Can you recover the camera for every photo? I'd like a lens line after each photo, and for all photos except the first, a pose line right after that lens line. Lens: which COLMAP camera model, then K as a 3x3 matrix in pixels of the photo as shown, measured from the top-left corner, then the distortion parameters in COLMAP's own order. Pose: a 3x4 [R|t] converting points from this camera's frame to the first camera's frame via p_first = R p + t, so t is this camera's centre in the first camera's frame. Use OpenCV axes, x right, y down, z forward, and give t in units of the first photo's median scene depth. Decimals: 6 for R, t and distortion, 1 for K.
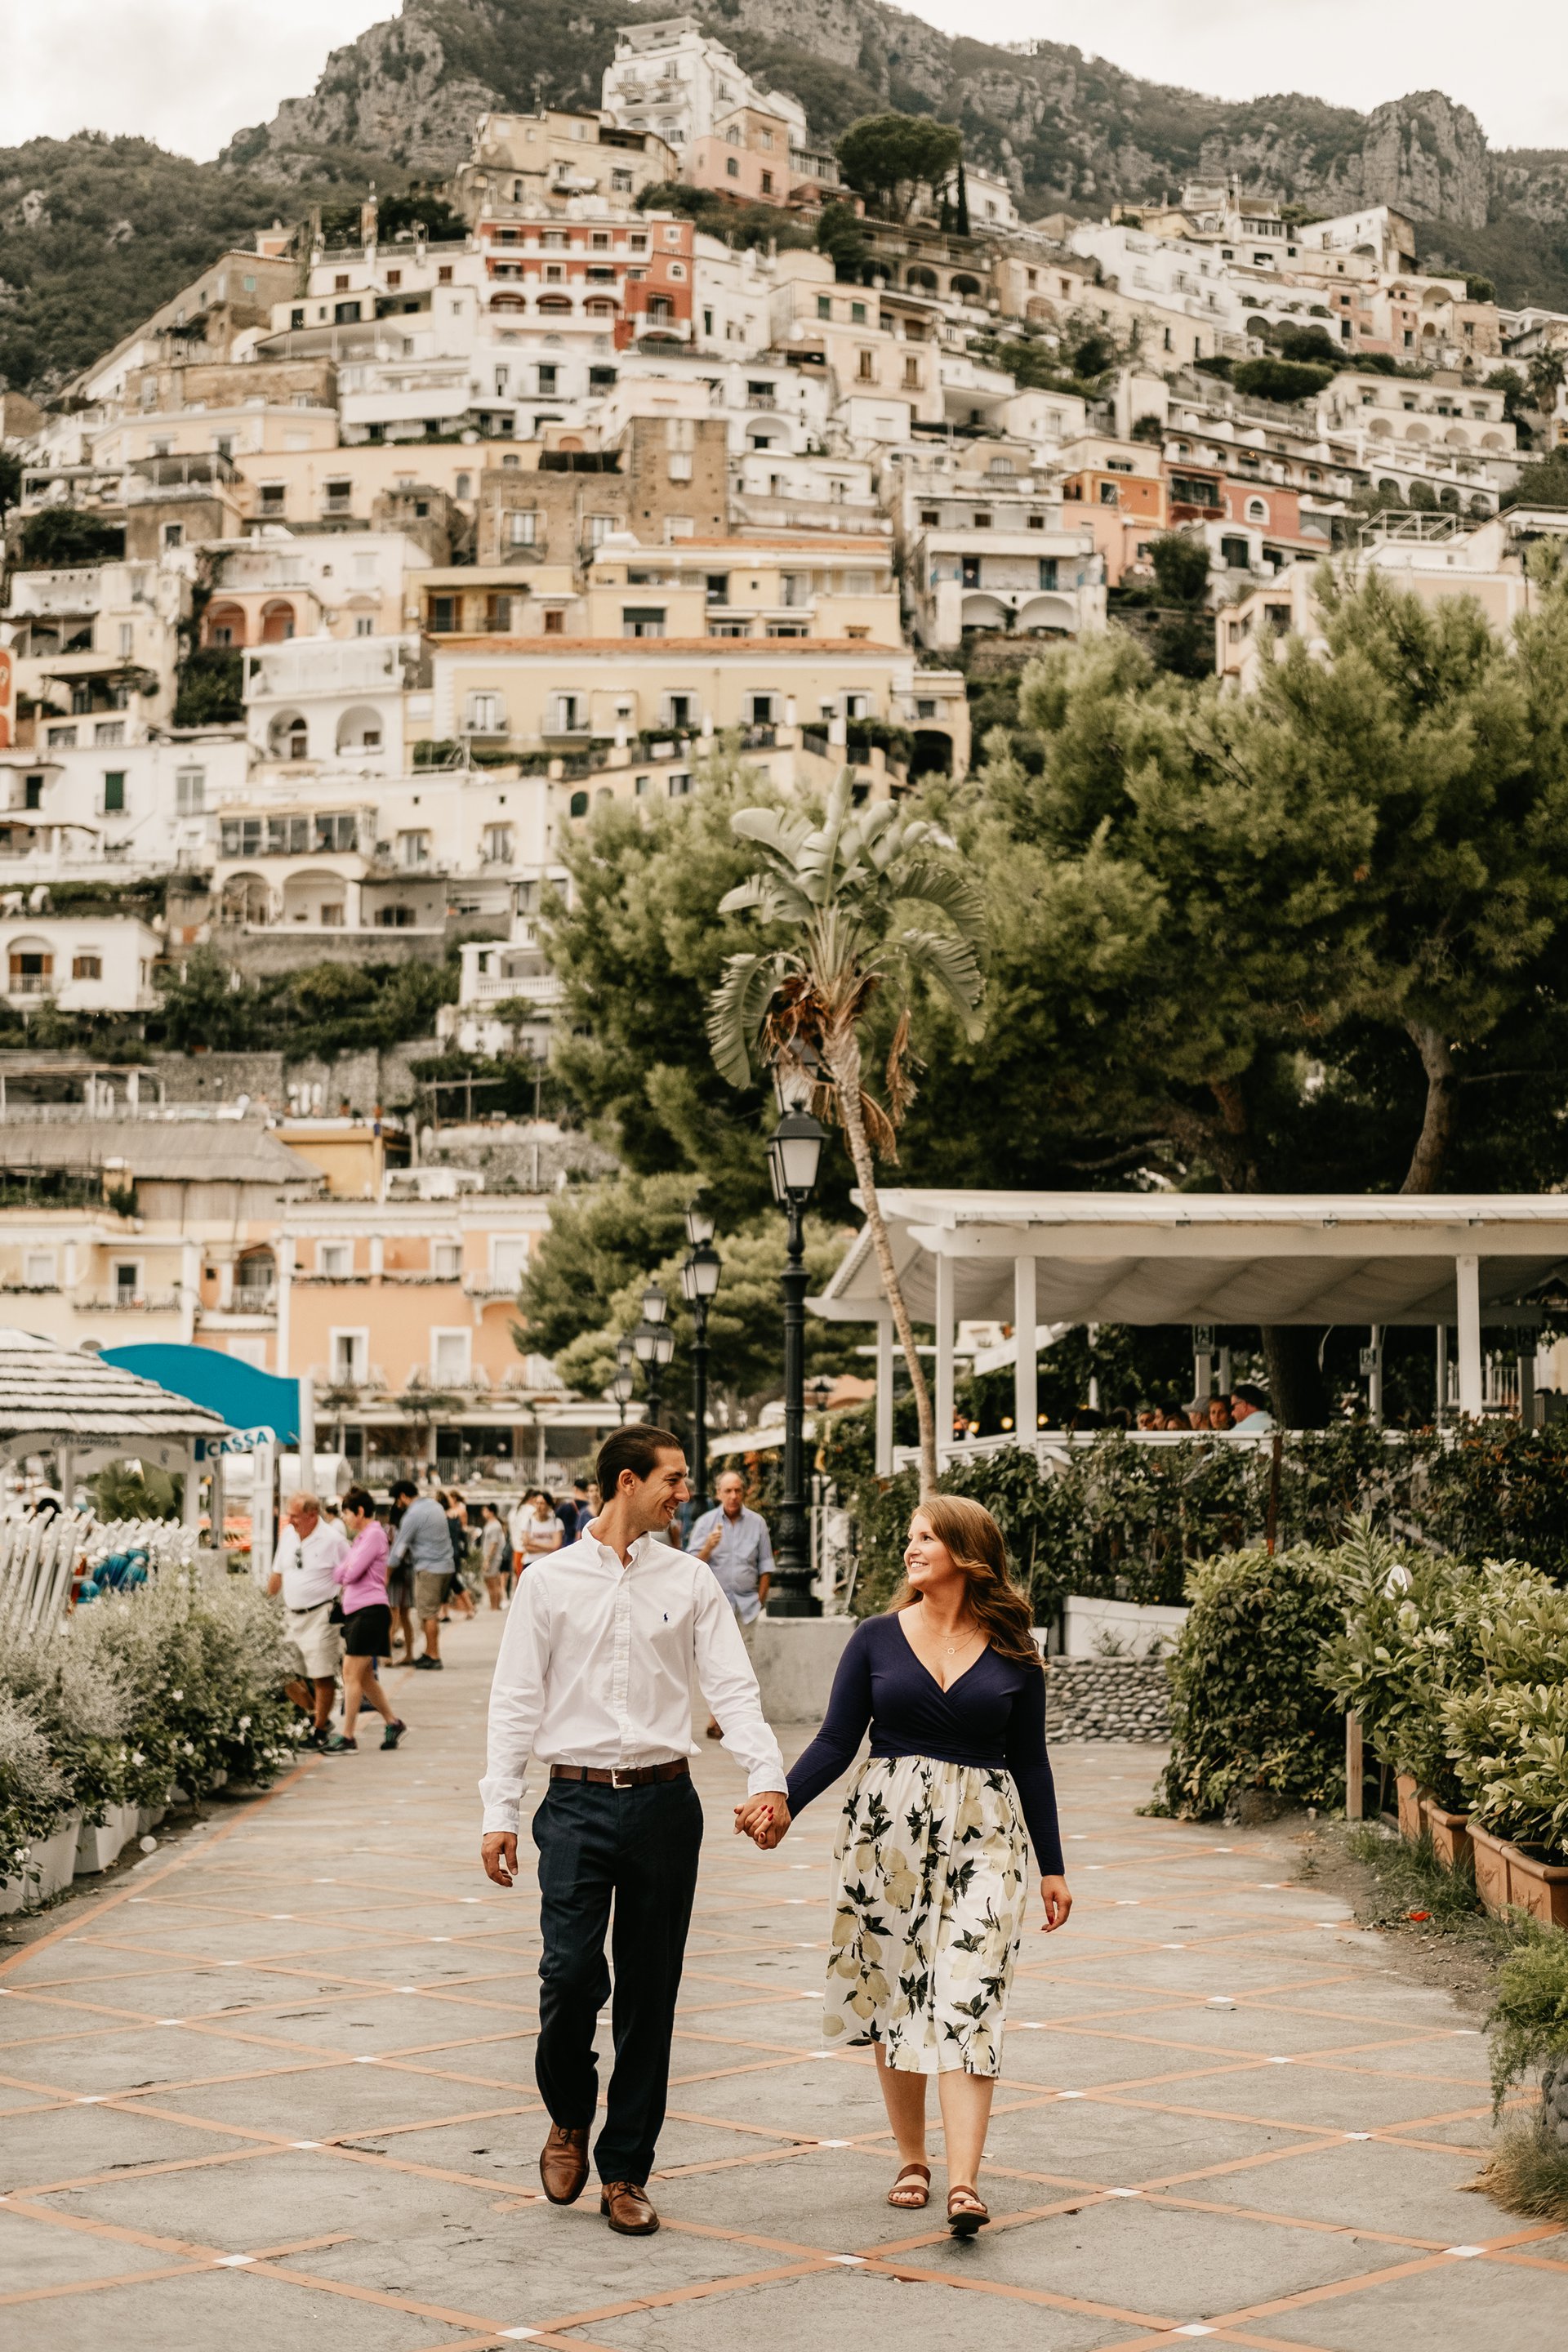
lens RADIAL K [[3558.0, 0, 784.0], [0, 3558.0, 1176.0], [0, 0, 1]] dist [0.007605, 0.036776]
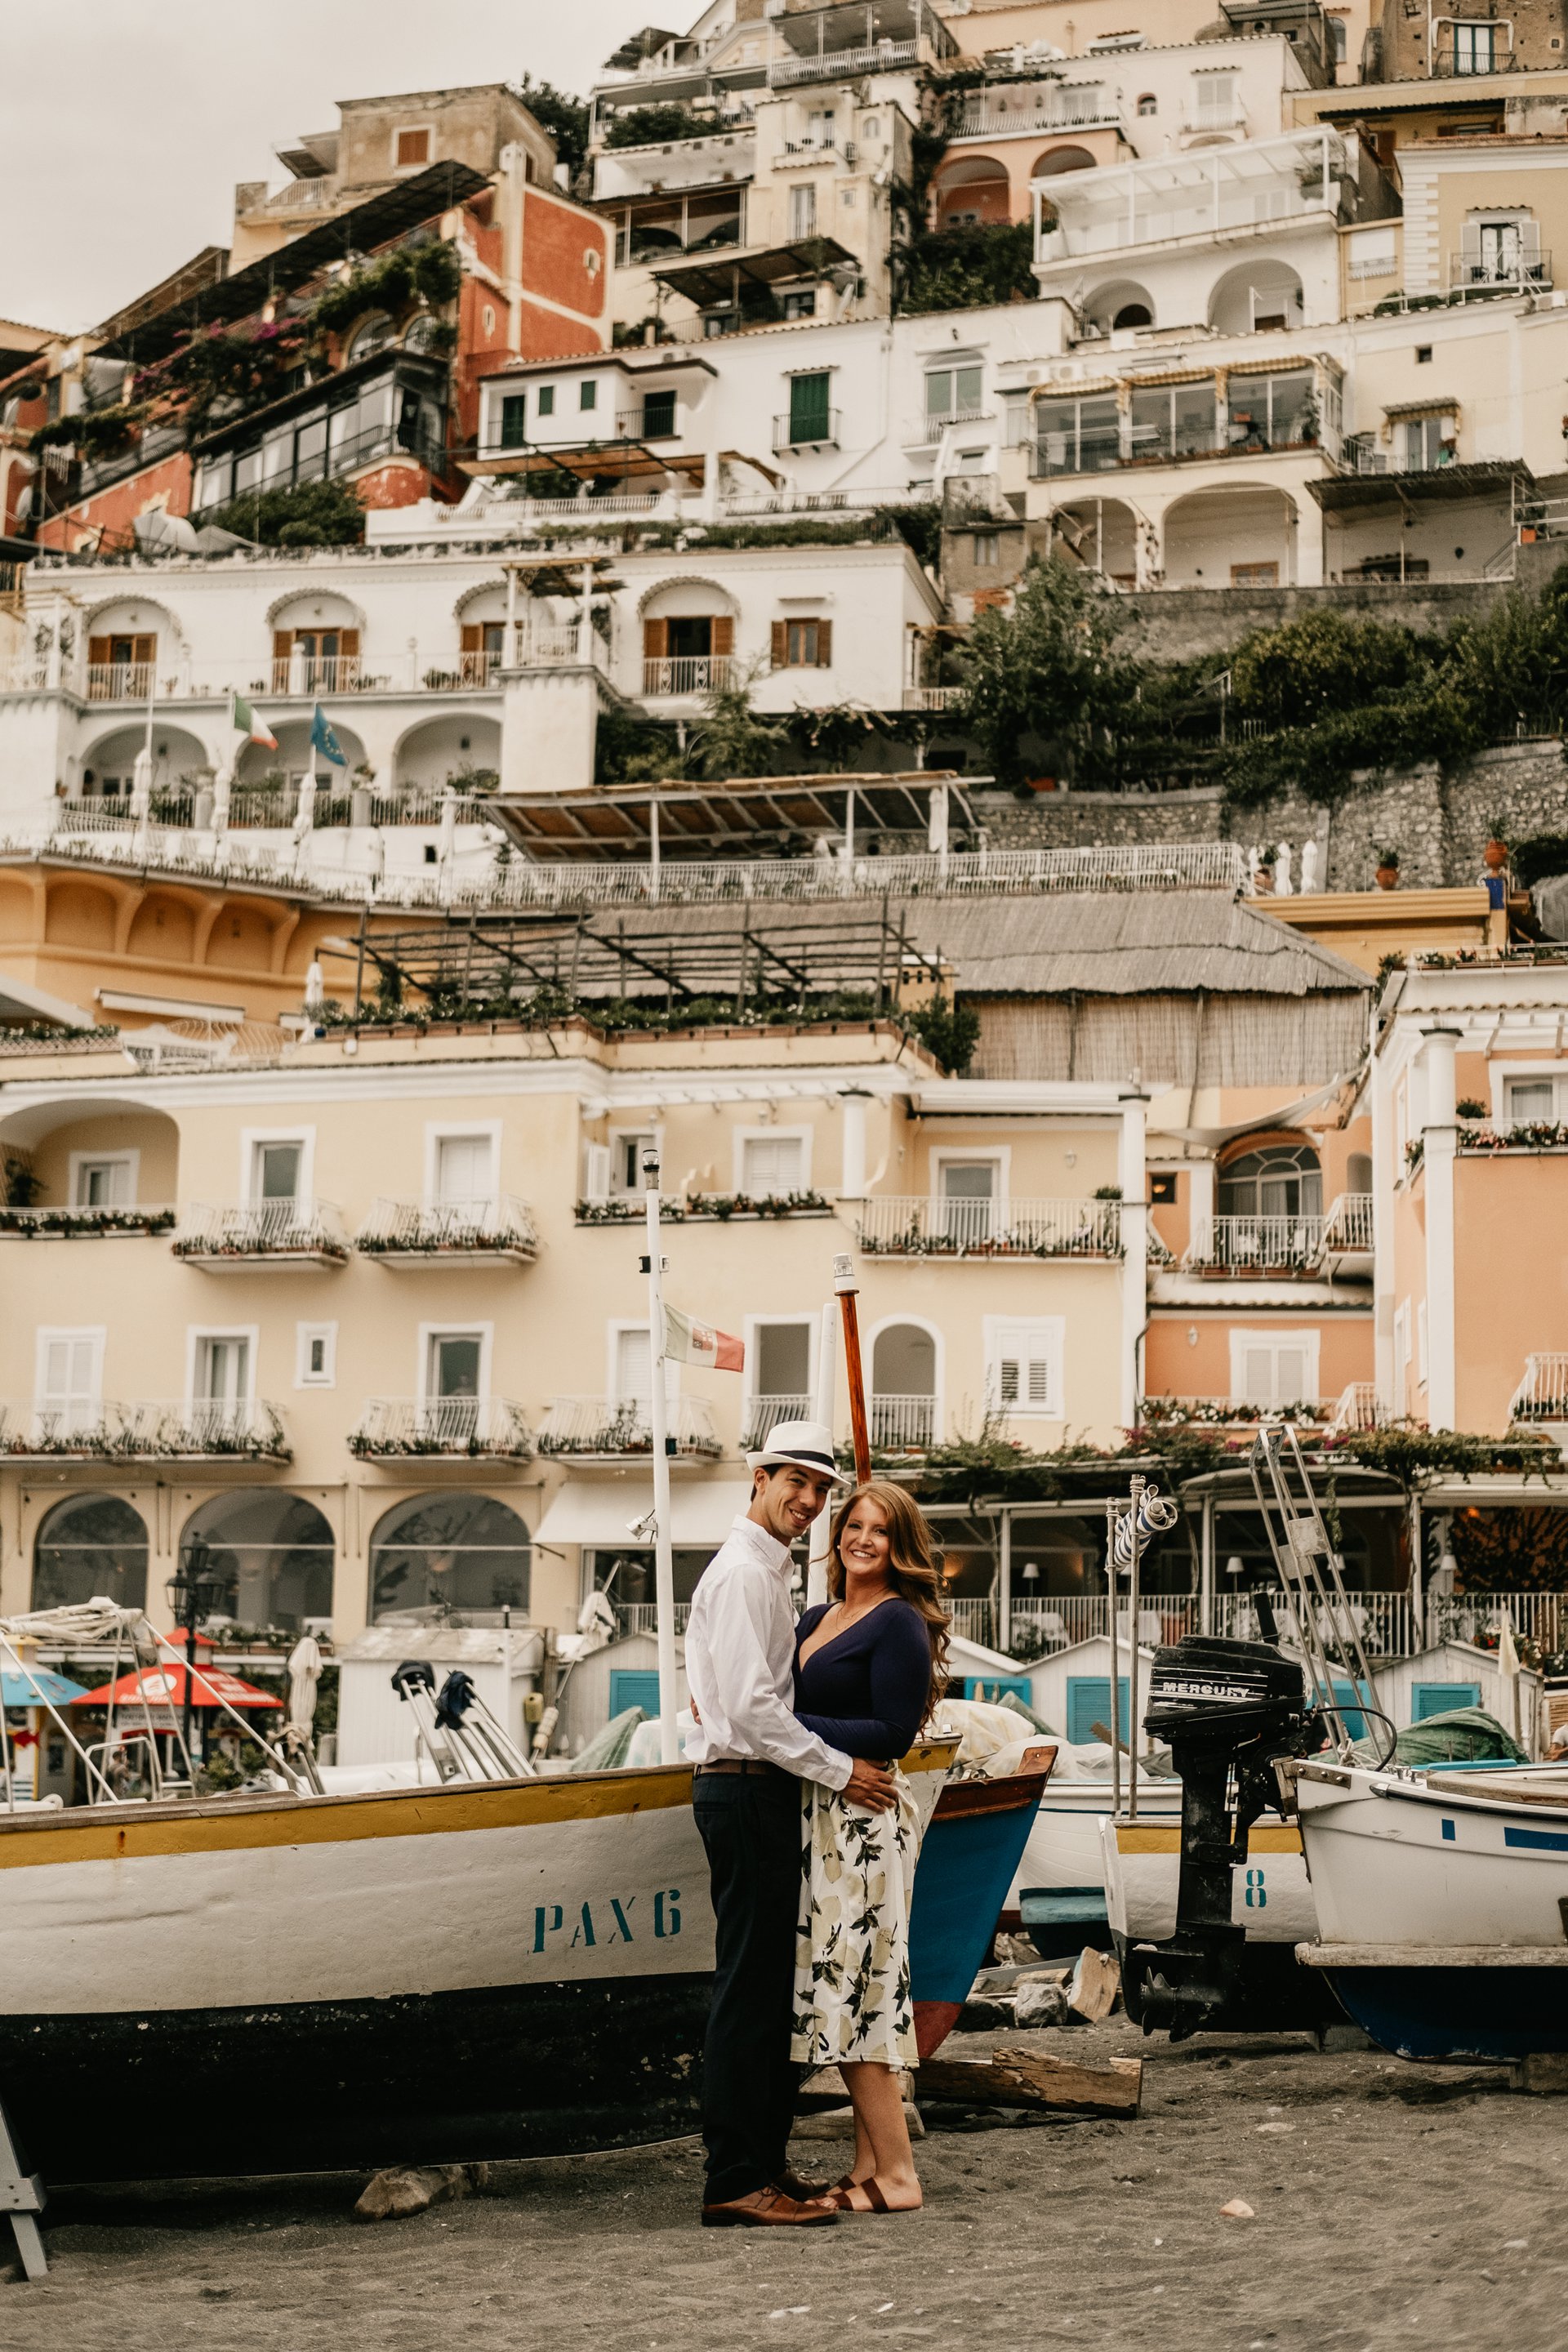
lens RADIAL K [[3591.5, 0, 784.0], [0, 3591.5, 1176.0], [0, 0, 1]] dist [-0.002784, 0.006112]
pose [[0.993730, -0.003000, -0.111768, -0.130459], [-0.006307, 0.996544, -0.082829, 0.051082], [0.111630, 0.083015, 0.990276, 0.469874]]
